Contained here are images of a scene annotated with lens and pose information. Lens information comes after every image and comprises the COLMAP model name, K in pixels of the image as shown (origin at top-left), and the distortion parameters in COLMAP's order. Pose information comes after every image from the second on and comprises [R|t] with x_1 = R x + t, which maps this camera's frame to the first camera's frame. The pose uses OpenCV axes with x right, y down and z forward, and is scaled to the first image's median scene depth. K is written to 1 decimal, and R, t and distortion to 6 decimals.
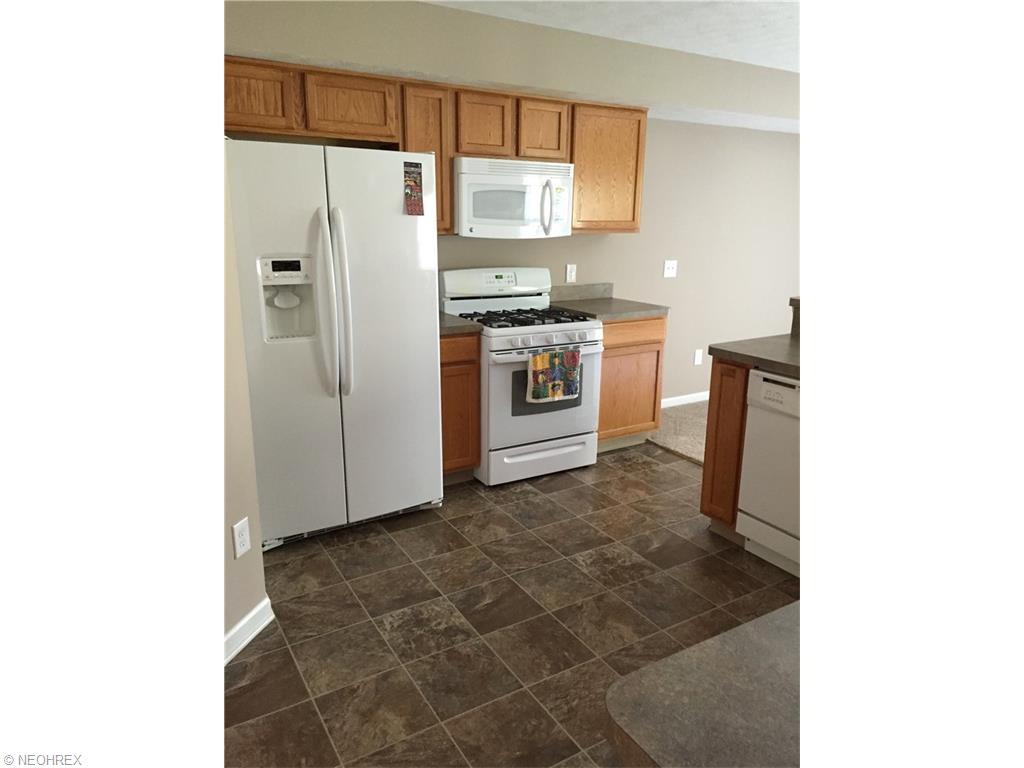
lens RADIAL K [[651.0, 0, 512.0], [0, 651.0, 384.0], [0, 0, 1]] dist [0.038357, -0.000783]
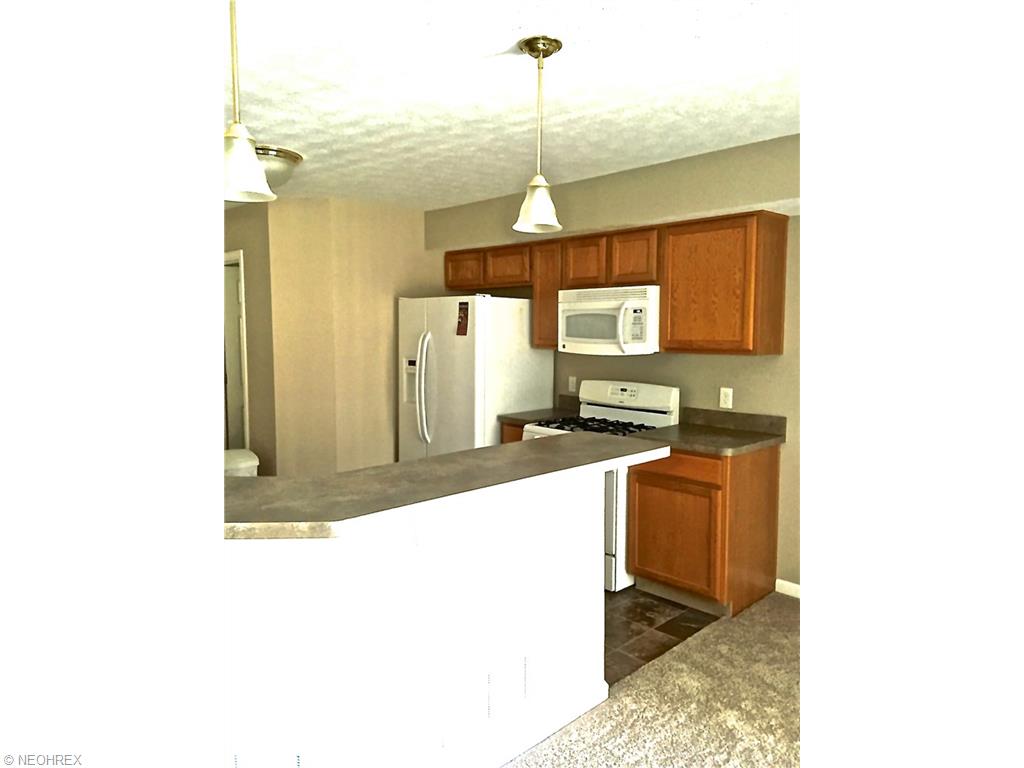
lens RADIAL K [[651.0, 0, 512.0], [0, 651.0, 384.0], [0, 0, 1]] dist [0.038357, -0.000783]
pose [[0.209894, 0.068120, -0.975348, 0.993299], [-0.242682, 0.969982, 0.015521, -0.146371], [0.947127, 0.233442, 0.220125, 0.587803]]
